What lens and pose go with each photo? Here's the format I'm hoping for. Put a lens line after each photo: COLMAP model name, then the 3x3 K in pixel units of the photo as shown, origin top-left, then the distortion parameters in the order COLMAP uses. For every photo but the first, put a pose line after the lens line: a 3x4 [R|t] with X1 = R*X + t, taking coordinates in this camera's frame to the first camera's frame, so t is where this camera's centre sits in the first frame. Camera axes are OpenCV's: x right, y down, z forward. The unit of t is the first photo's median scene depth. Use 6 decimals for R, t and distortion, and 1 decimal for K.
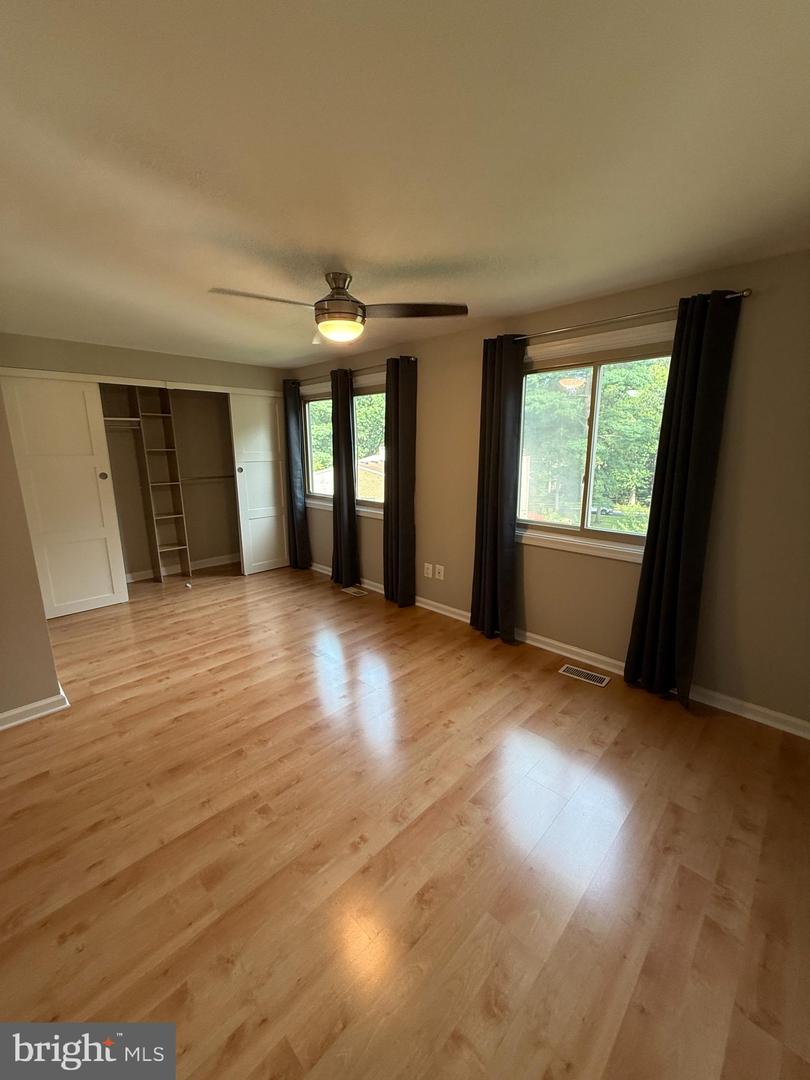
lens RADIAL K [[429.9, 0, 408.0], [0, 429.9, 536.4], [0, 0, 1]] dist [-0.001344, -0.000028]
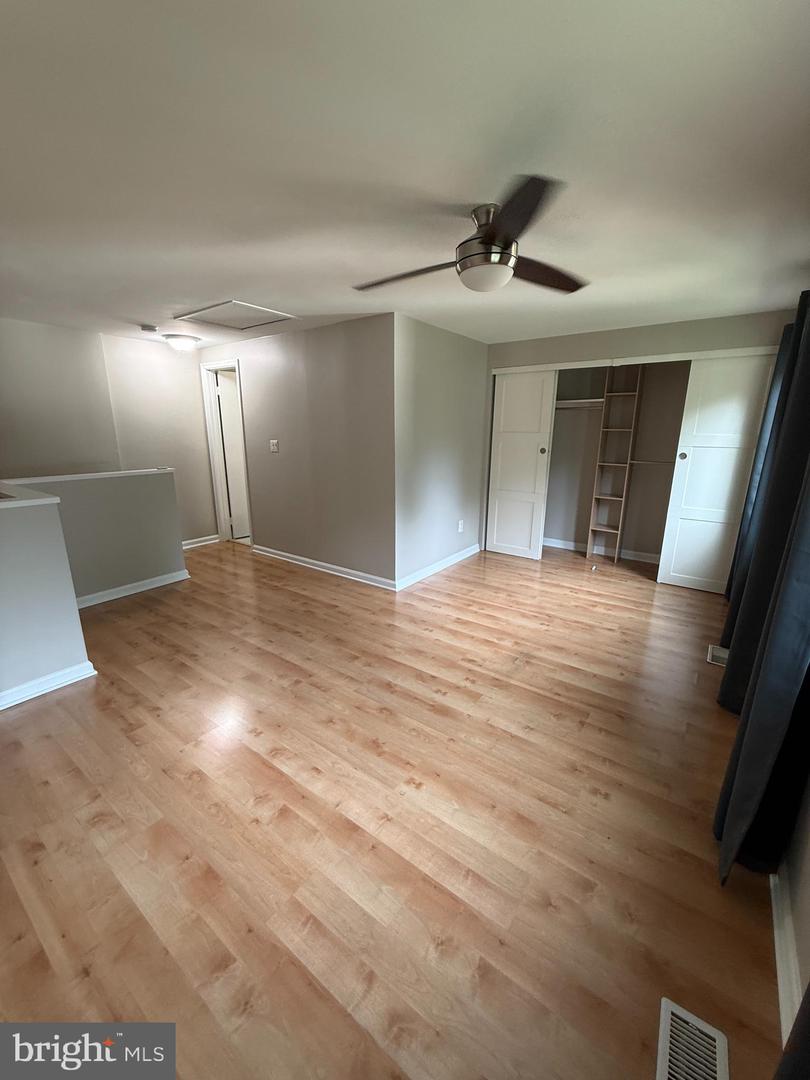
lens RADIAL K [[429.9, 0, 406.0], [0, 429.9, 537.4], [0, 0, 1]] dist [-0.001344, -0.000028]
pose [[0.138993, 0.247279, -0.958923, 0.539423], [-0.214732, 0.952810, 0.214578, -0.107943], [0.966732, 0.176087, 0.185533, 0.574284]]
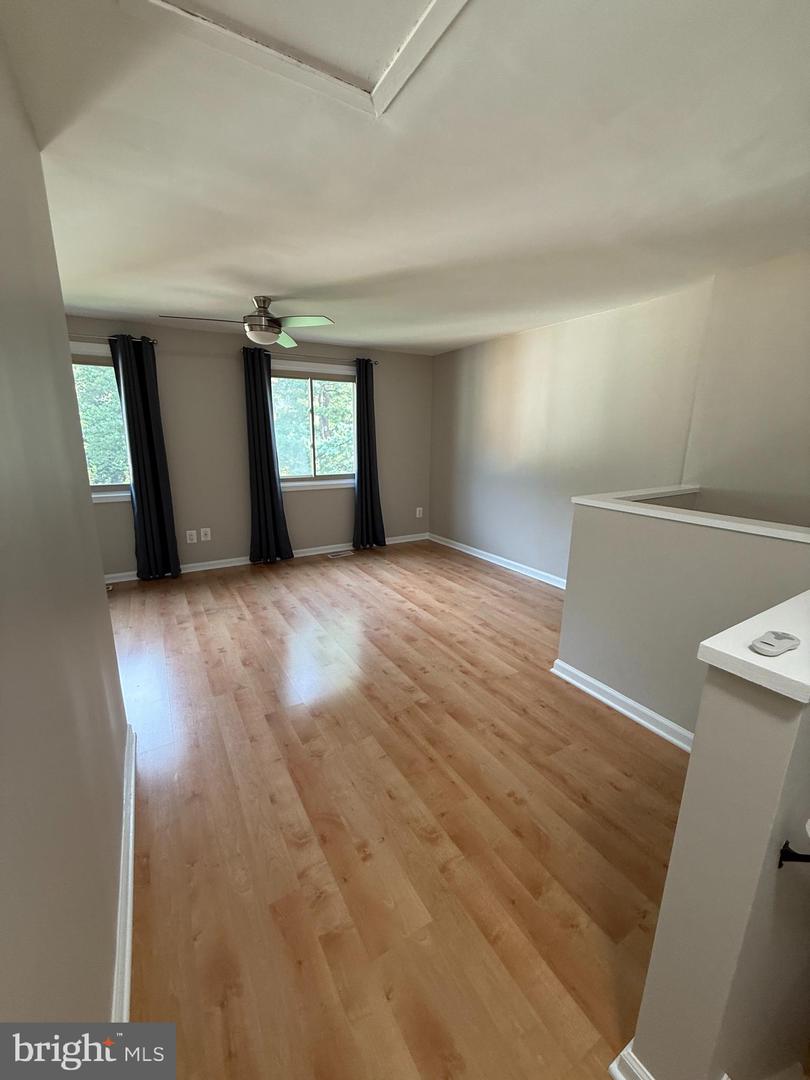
lens RADIAL K [[429.9, 0, 404.9], [0, 429.9, 539.1], [0, 0, 1]] dist [-0.001344, -0.000028]
pose [[0.261623, -0.221874, 0.939322, -1.081521], [0.193016, 0.965587, 0.174318, -0.003317], [-0.945673, 0.135699, 0.295445, 0.183367]]
